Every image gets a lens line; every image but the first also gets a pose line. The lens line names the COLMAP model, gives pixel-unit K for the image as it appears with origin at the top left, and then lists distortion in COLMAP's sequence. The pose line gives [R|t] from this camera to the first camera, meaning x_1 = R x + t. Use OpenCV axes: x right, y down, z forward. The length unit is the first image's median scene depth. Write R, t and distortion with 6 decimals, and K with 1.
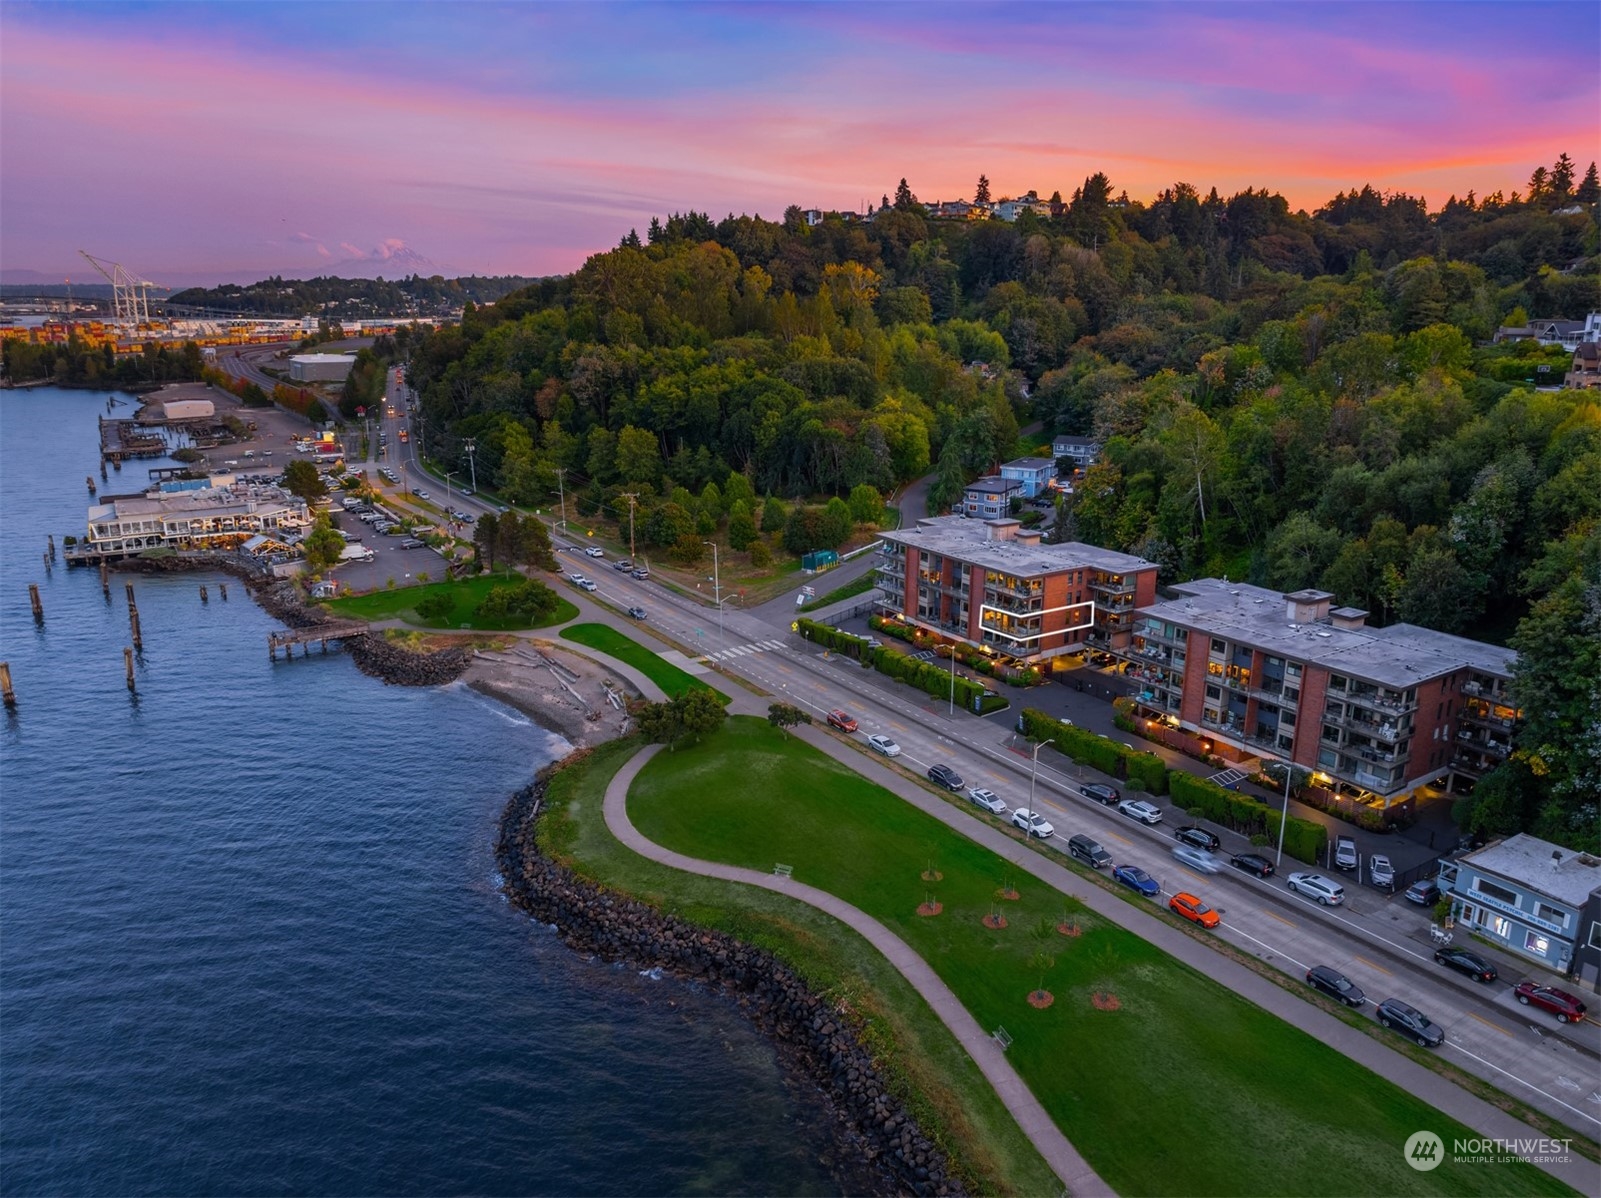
lens RADIAL K [[1111.9, 0, 799.8], [0, 1111.9, 598.0], [0, 0, 1]] dist [-0.046714, 0.013333]
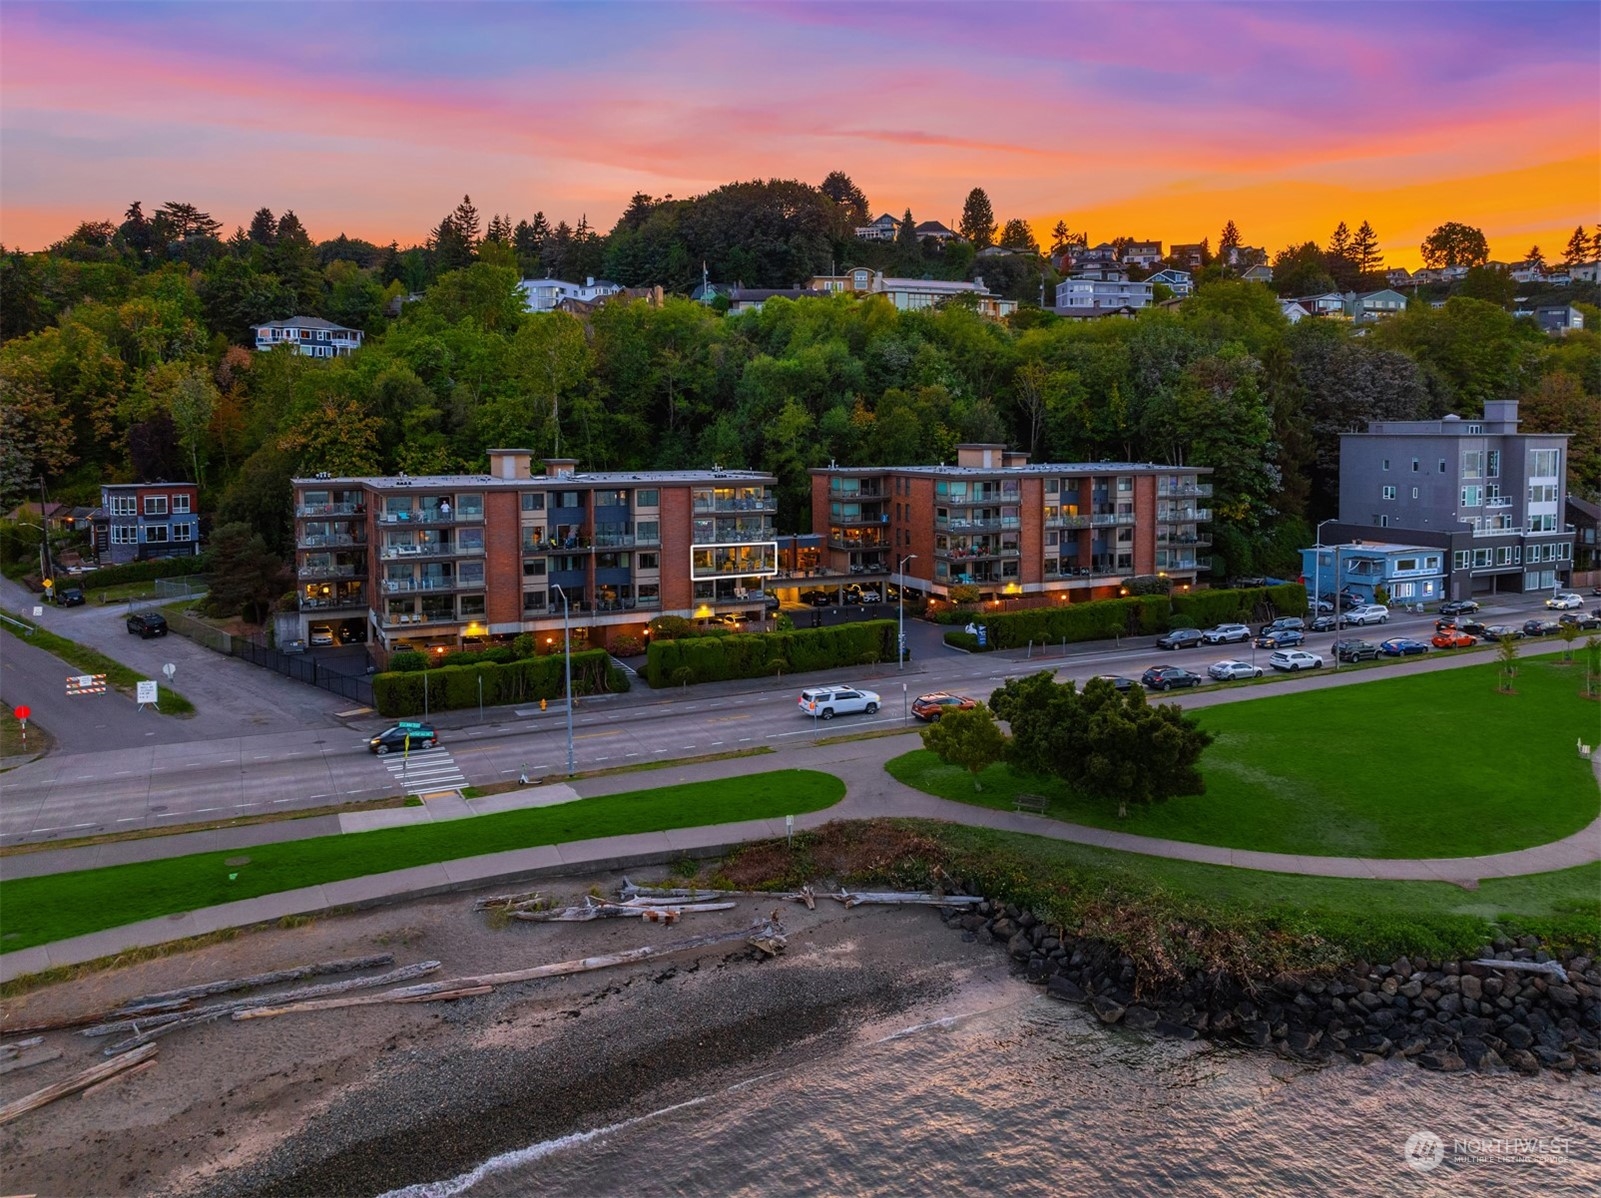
lens RADIAL K [[1111.9, 0, 801.4], [0, 1111.9, 599.5], [0, 0, 1]] dist [-0.046714, 0.013333]
pose [[0.140973, -0.368674, 0.918807, -0.344933], [0.148949, 0.925410, 0.348470, -0.149572], [-0.978744, 0.087730, 0.185371, 0.770674]]
